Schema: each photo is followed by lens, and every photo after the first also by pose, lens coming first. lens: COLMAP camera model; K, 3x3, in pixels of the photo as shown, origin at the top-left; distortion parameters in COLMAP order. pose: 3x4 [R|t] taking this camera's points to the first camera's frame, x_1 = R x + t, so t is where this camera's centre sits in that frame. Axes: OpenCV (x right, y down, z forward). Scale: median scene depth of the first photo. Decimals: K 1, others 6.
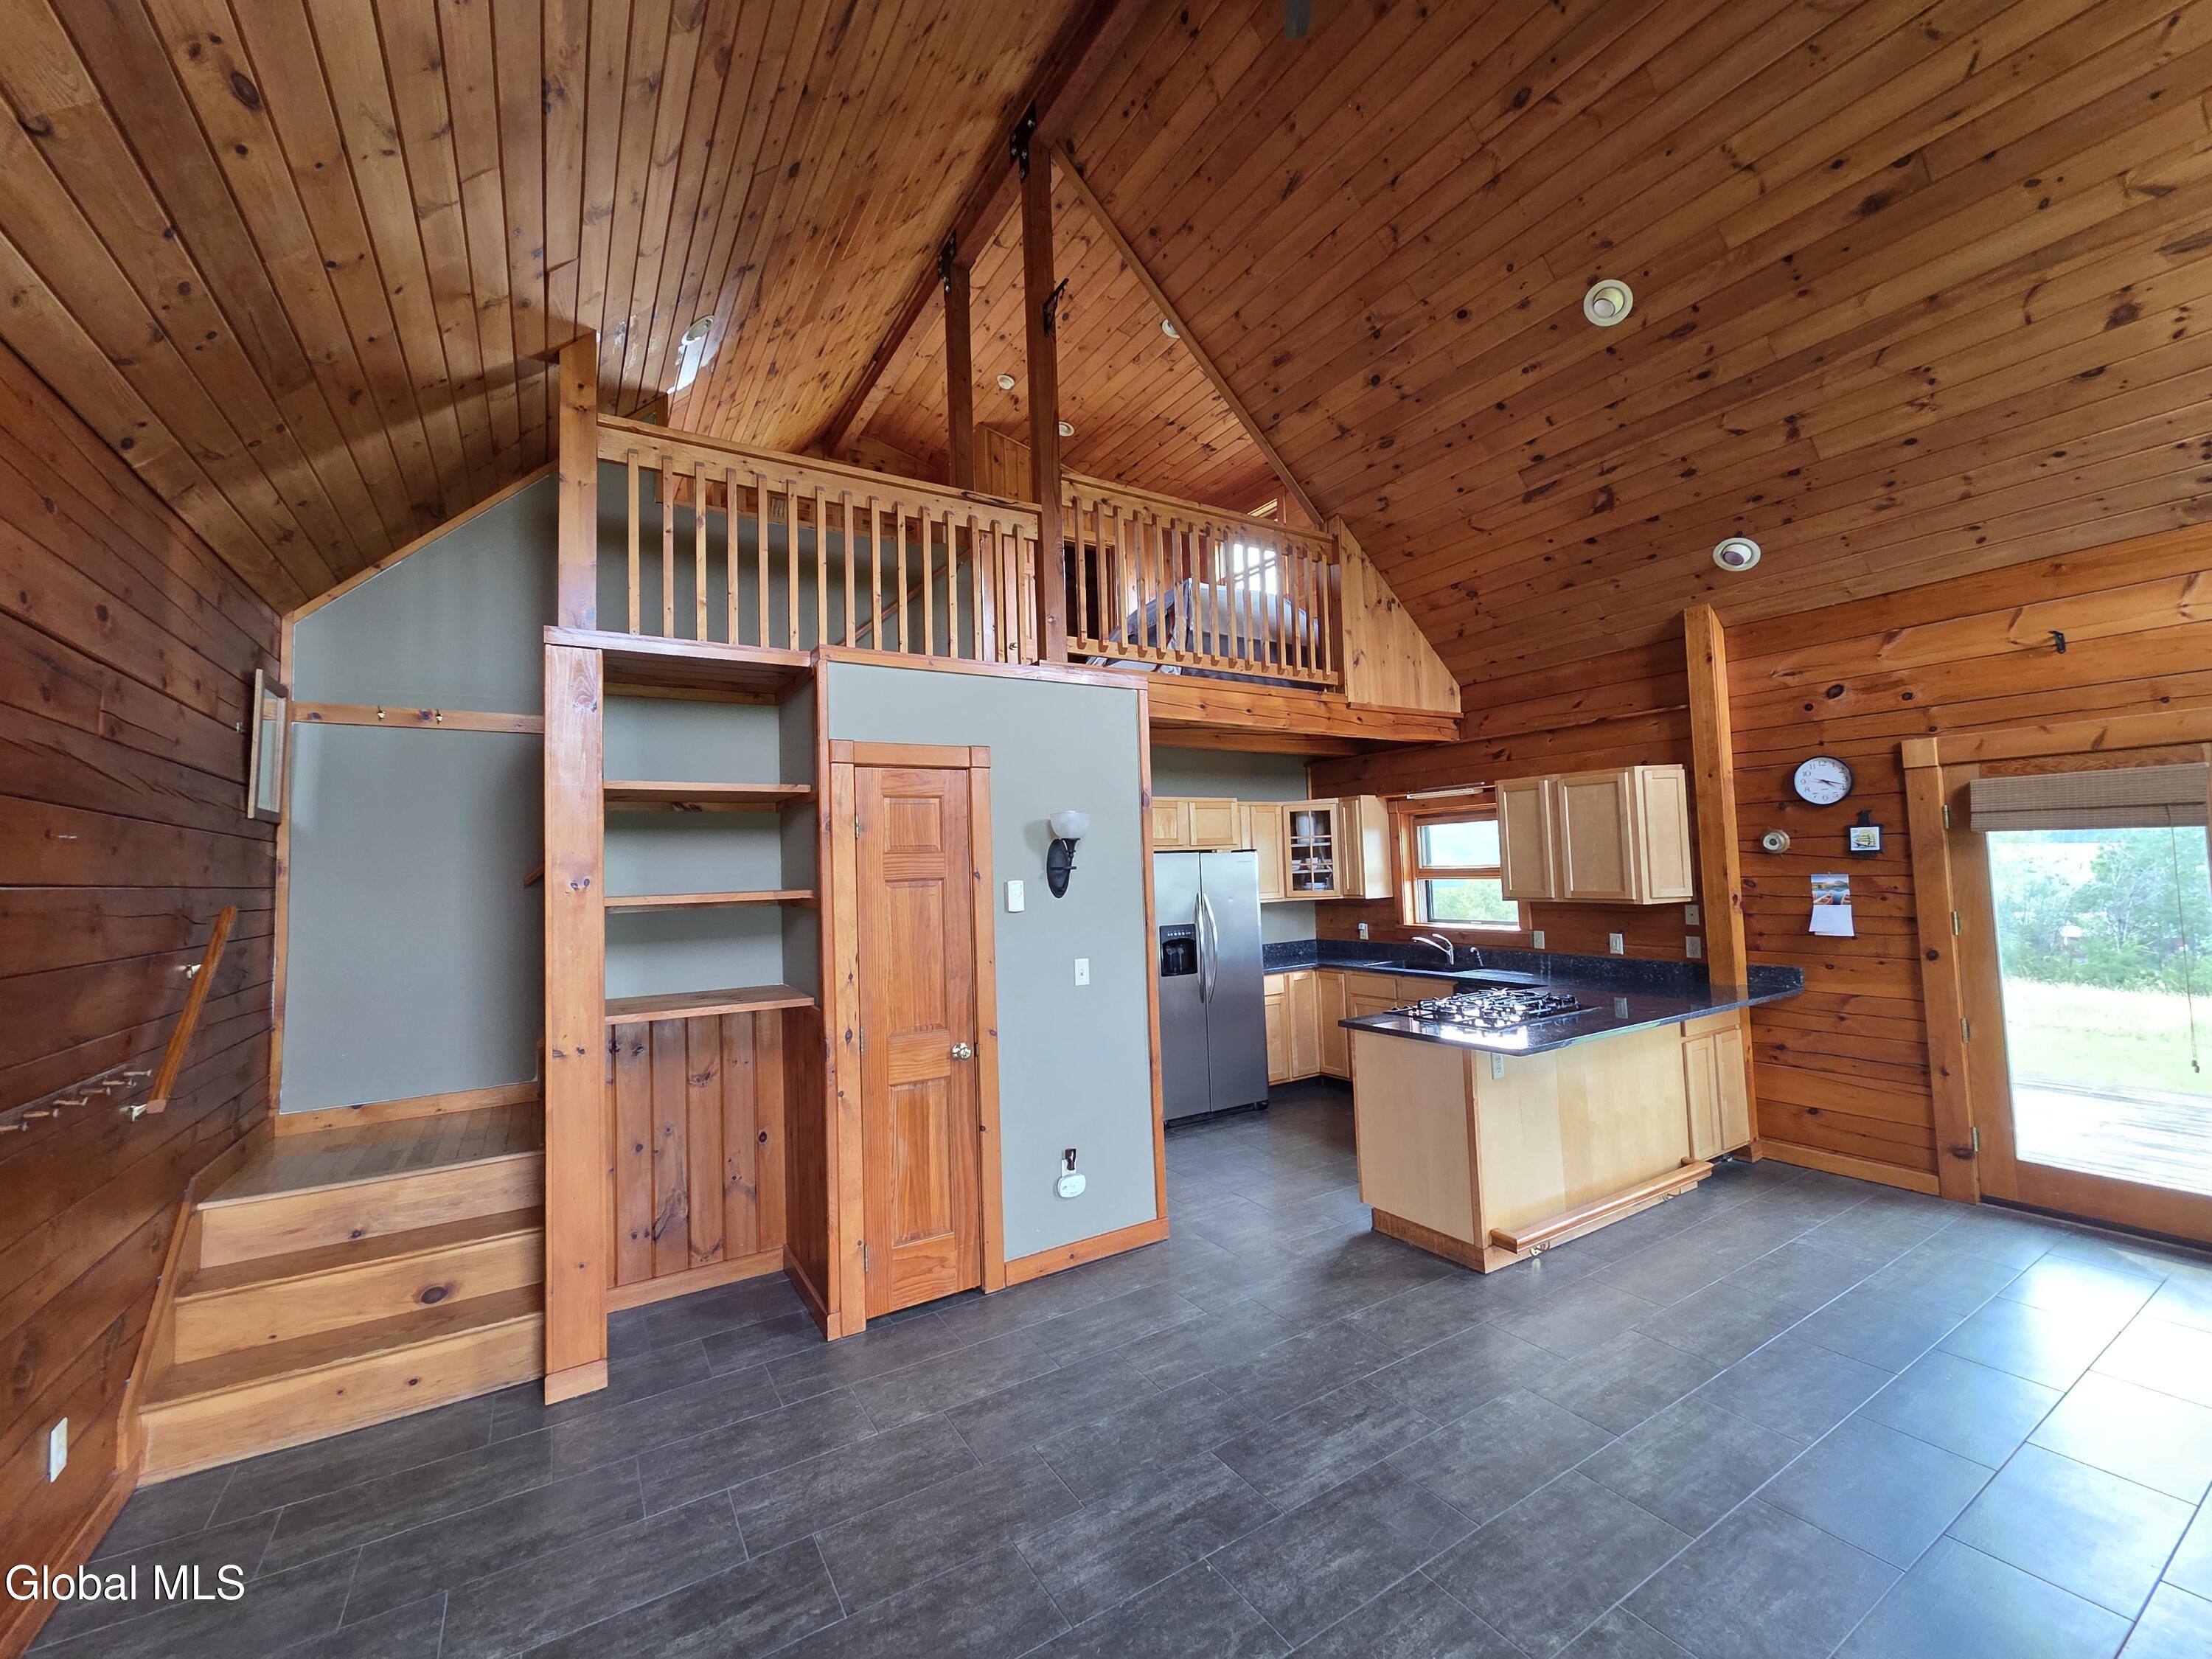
lens RADIAL K [[902.1, 0, 1108.2], [0, 902.1, 819.1], [0, 0, 1]] dist [0.004023, -0.000590]
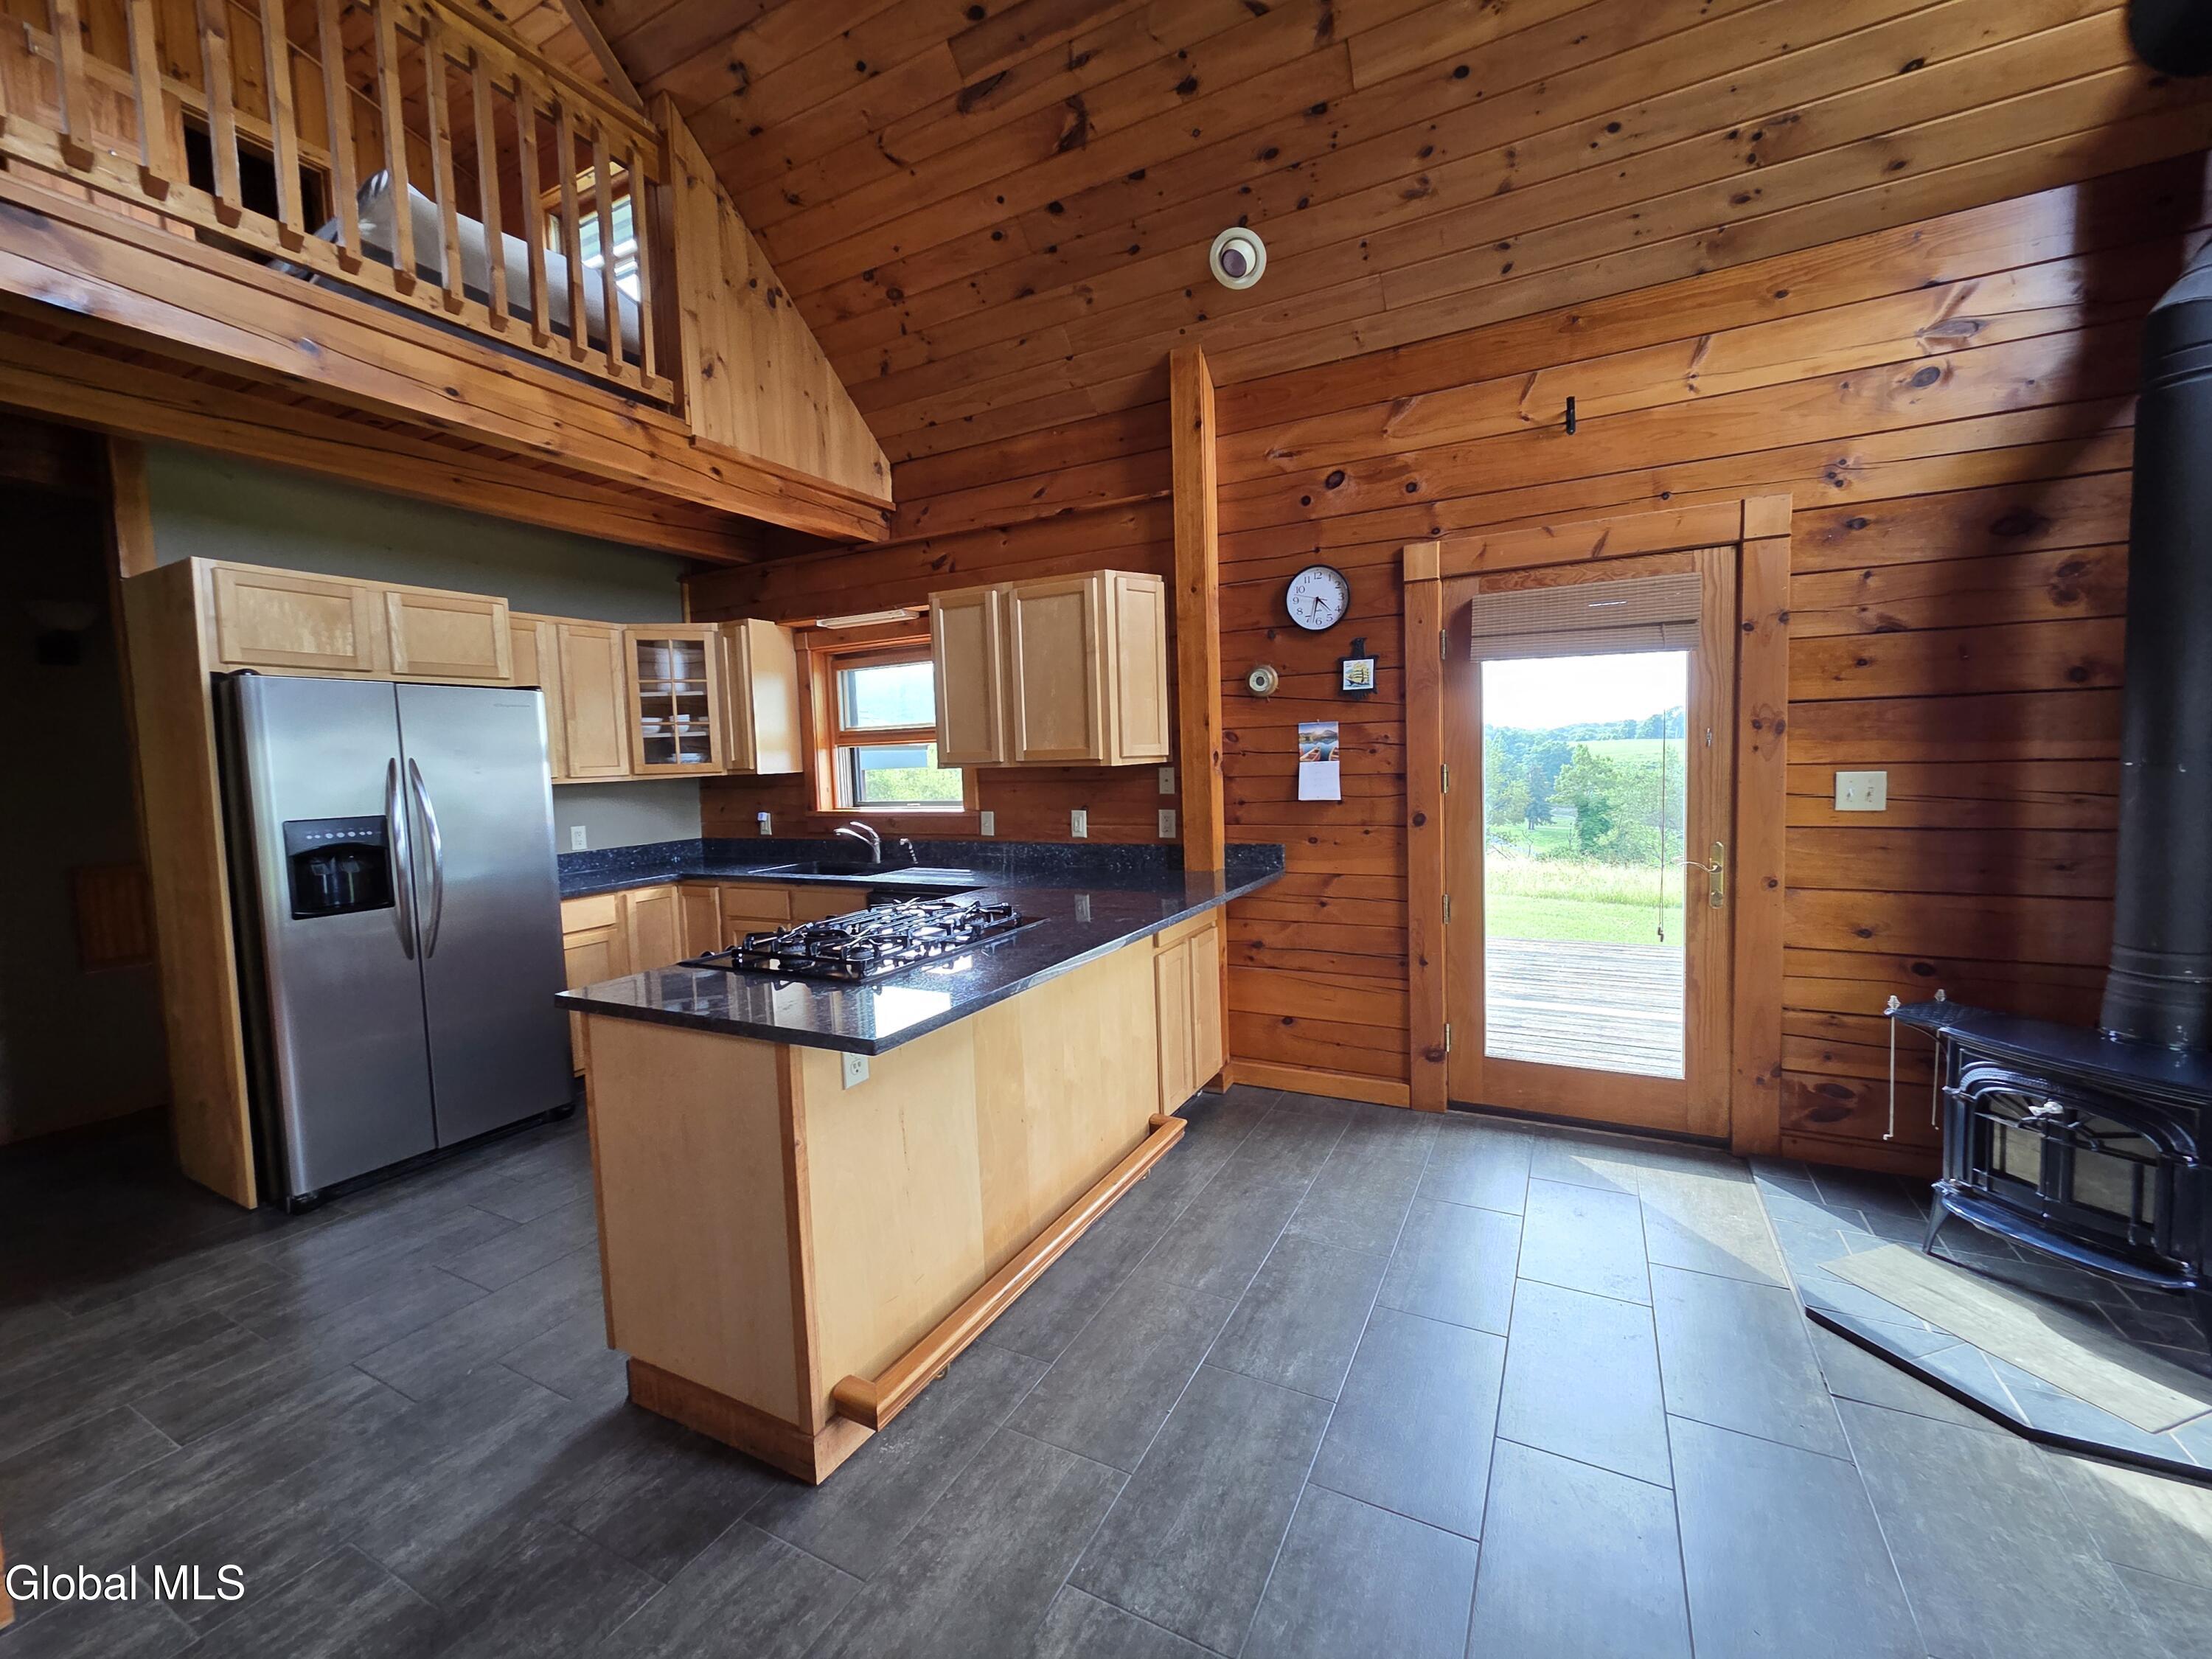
lens RADIAL K [[902.1, 0, 1111.5], [0, 902.1, 819.2], [0, 0, 1]] dist [0.004023, -0.000590]
pose [[0.861858, -0.030450, 0.506234, 0.232576], [-0.023309, 0.994763, 0.099520, 0.066165], [-0.506613, -0.097572, 0.856635, 0.389299]]
